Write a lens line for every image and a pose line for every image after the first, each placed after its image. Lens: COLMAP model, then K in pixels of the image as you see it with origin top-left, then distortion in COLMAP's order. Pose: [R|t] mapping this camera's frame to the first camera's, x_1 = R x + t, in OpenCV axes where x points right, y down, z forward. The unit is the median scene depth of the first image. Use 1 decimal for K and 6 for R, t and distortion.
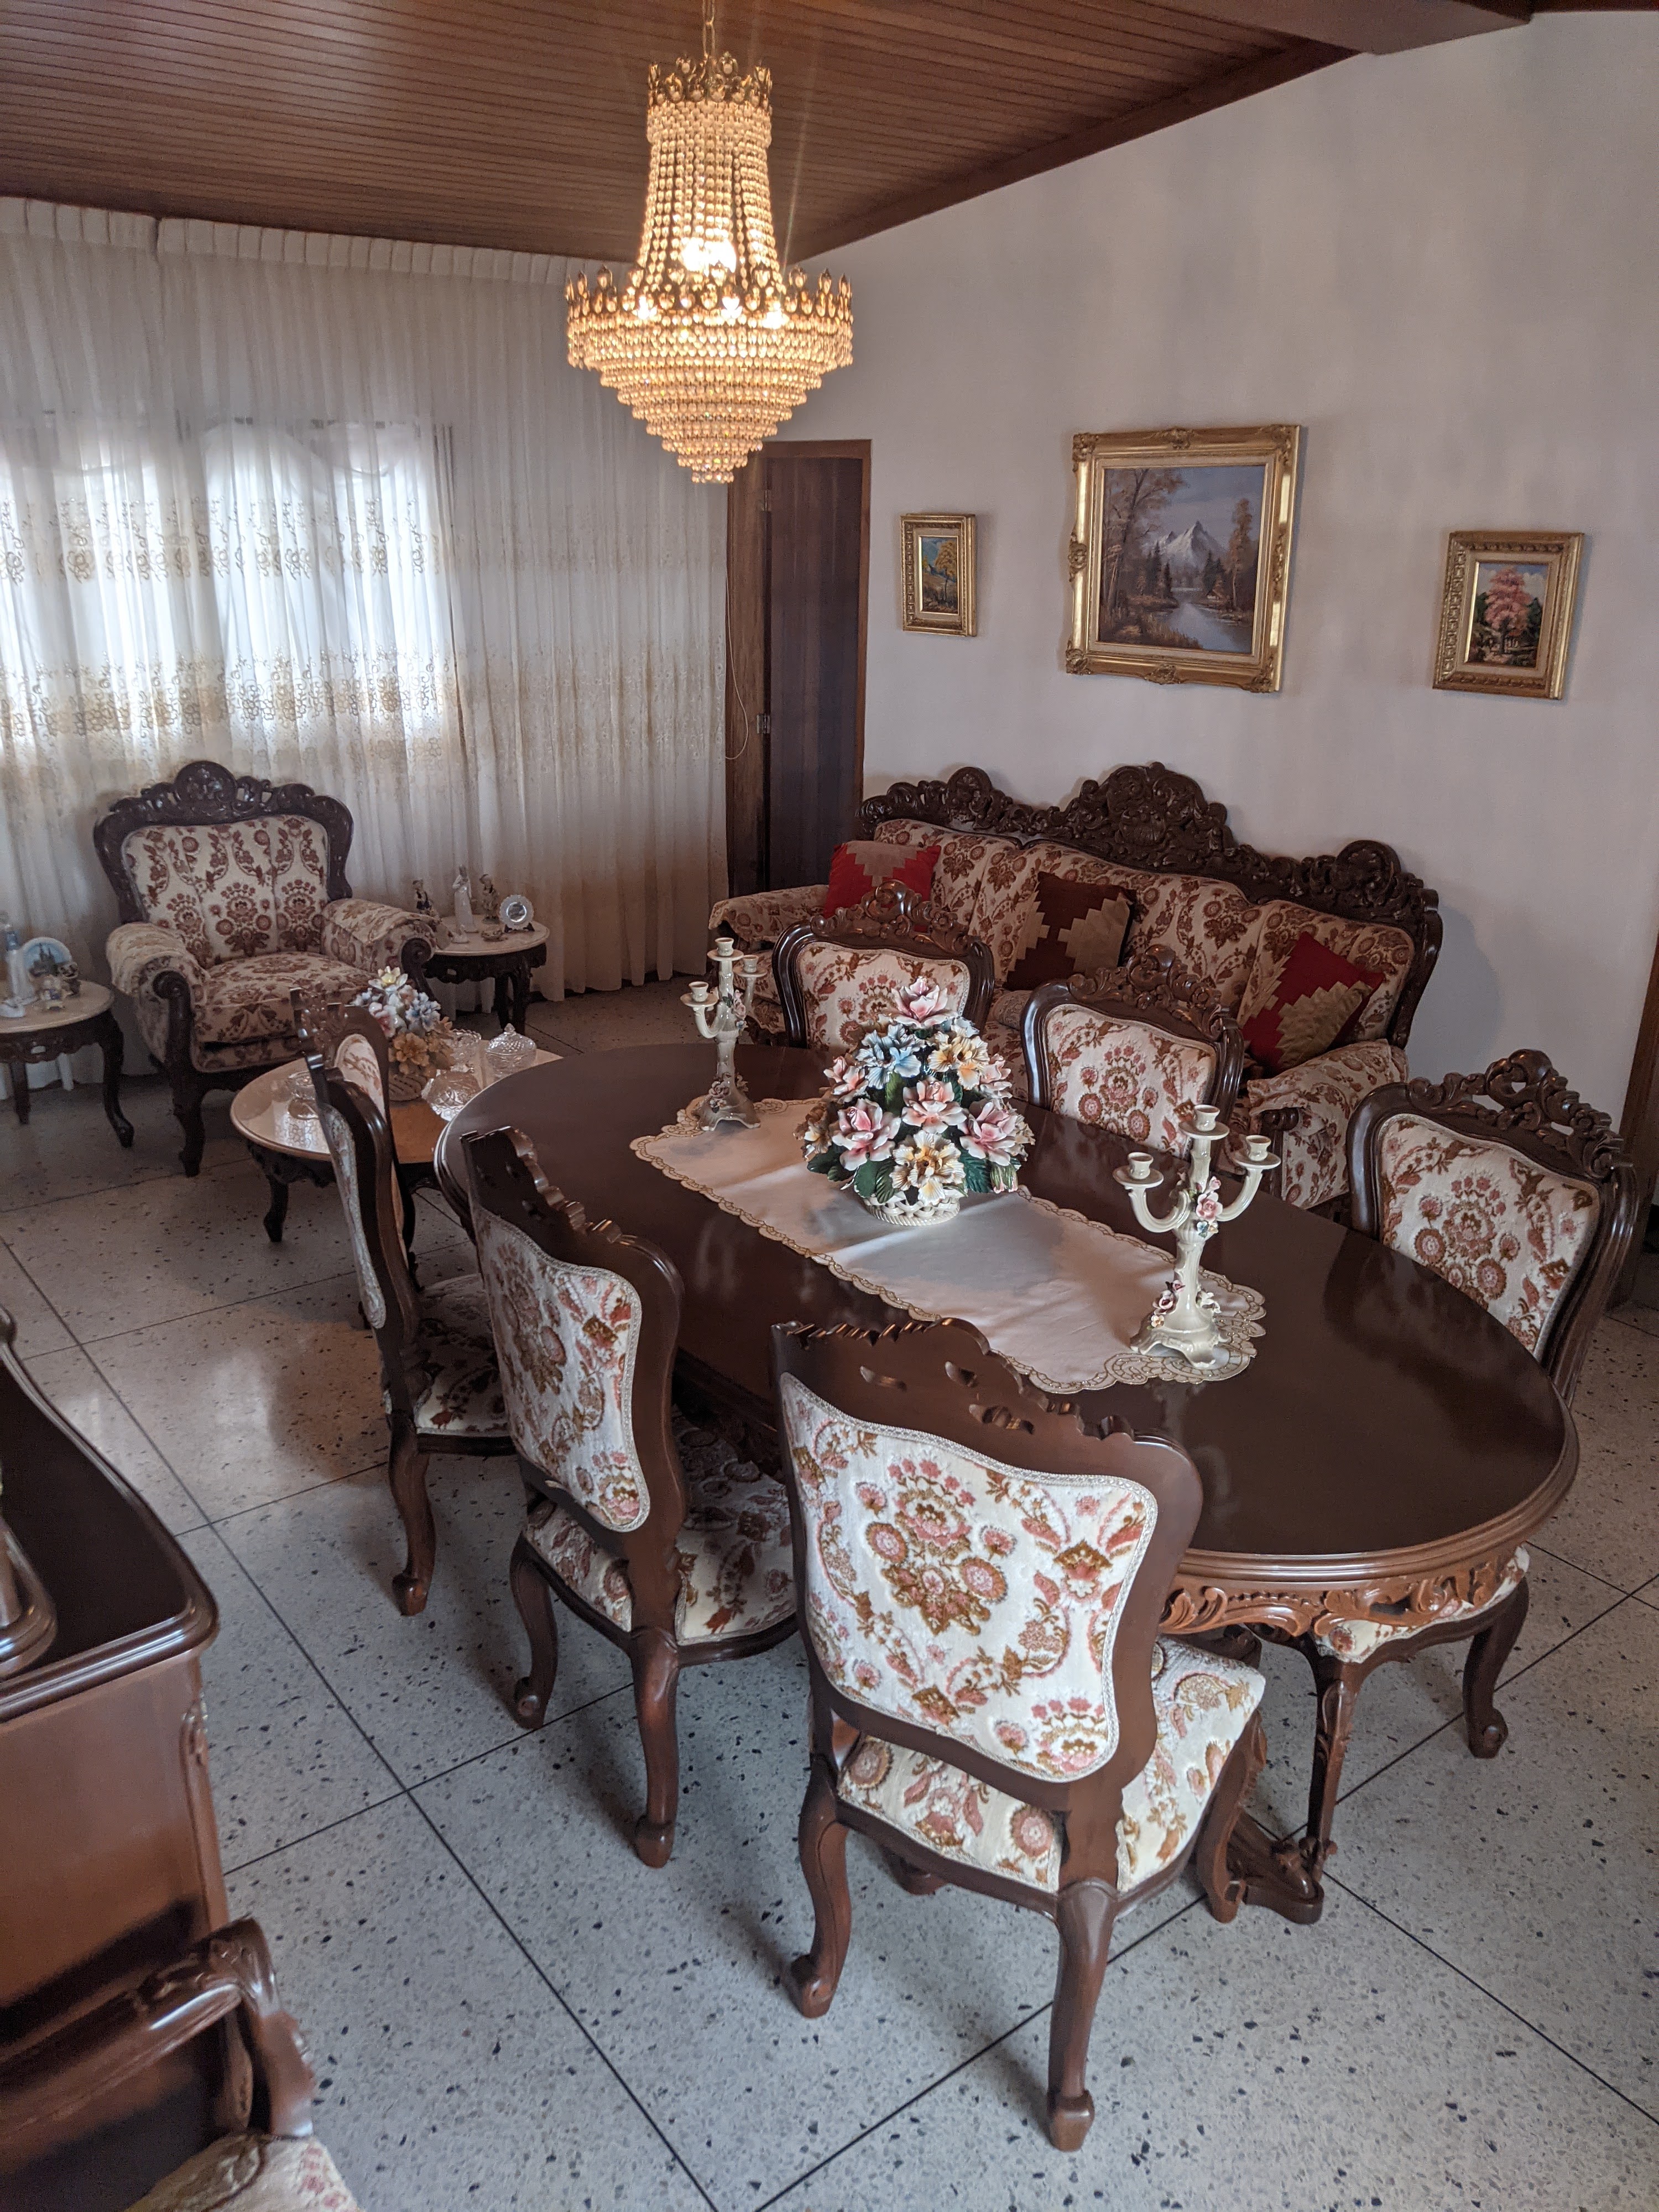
lens RADIAL K [[1669.0, 0, 834.4], [0, 1669.0, 1112.8], [0, 0, 1]] dist [0.035031, 0.009333]
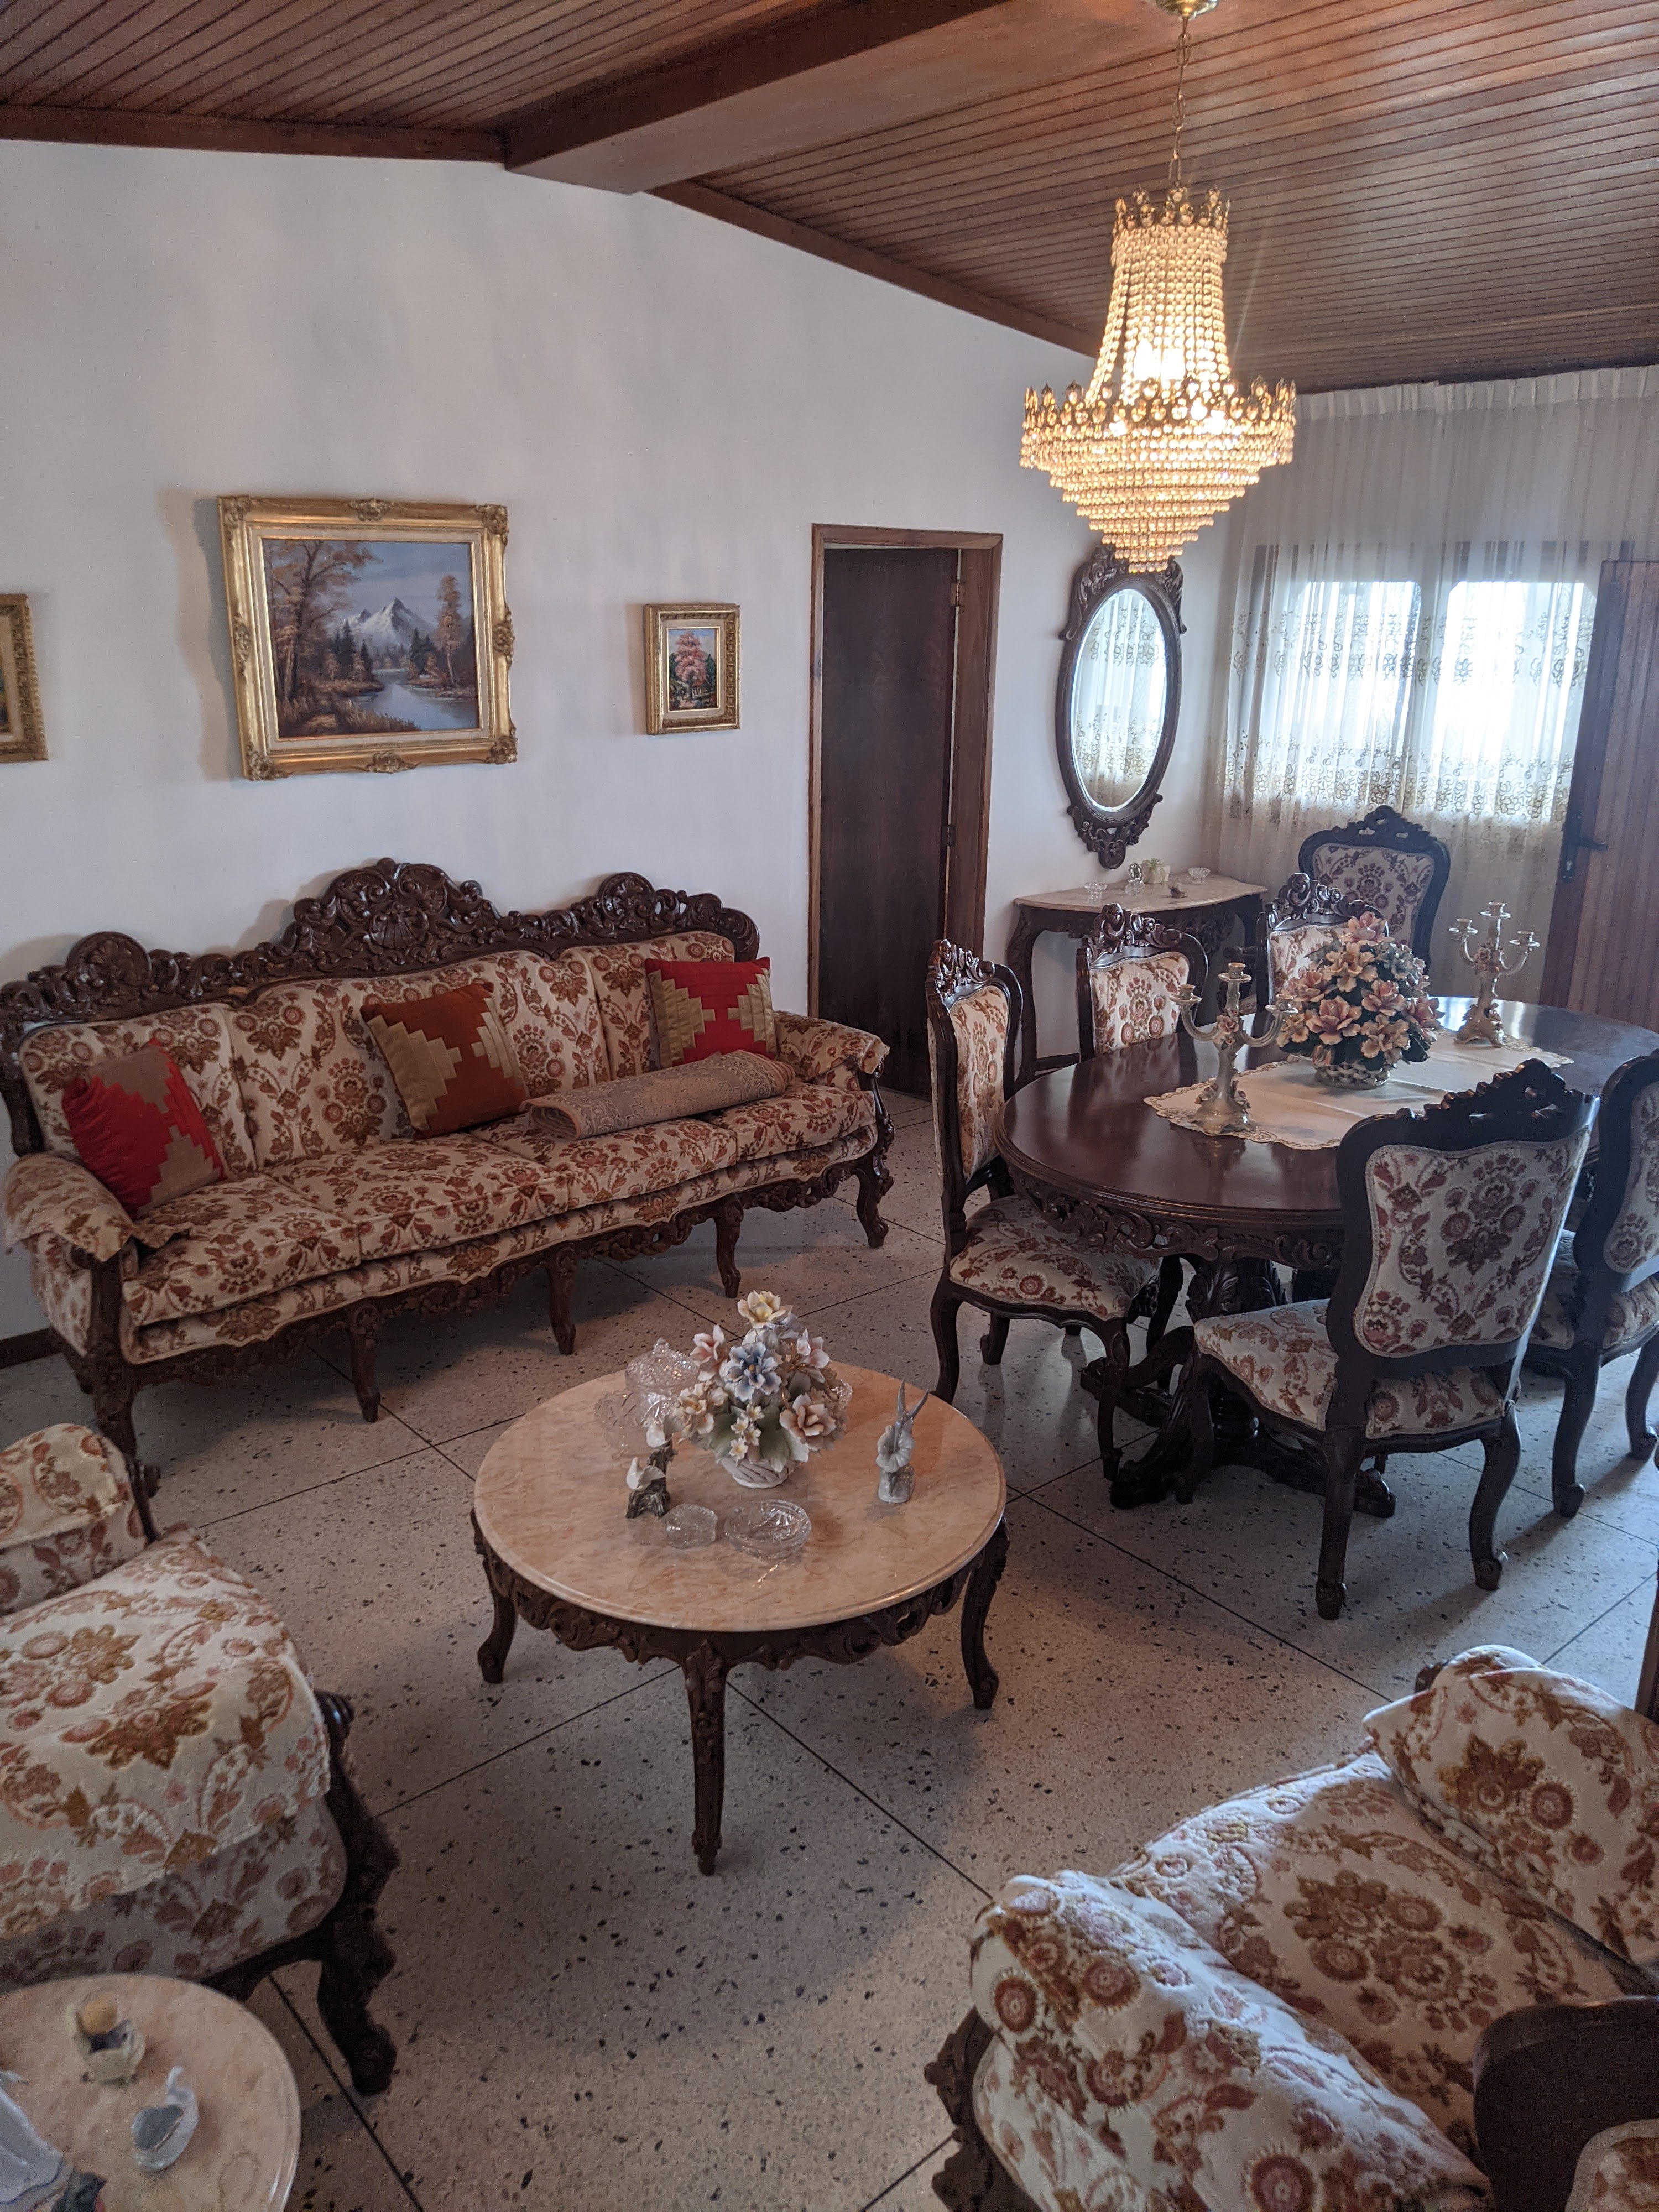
lens RADIAL K [[1669.0, 0, 830.6], [0, 1669.0, 1100.5], [0, 0, 1]] dist [0.035031, 0.009333]
pose [[-0.046051, -0.306669, 0.950702, -0.761953], [0.332821, 0.892625, 0.304056, -0.301769], [-0.941865, 0.330416, 0.060960, 0.795399]]
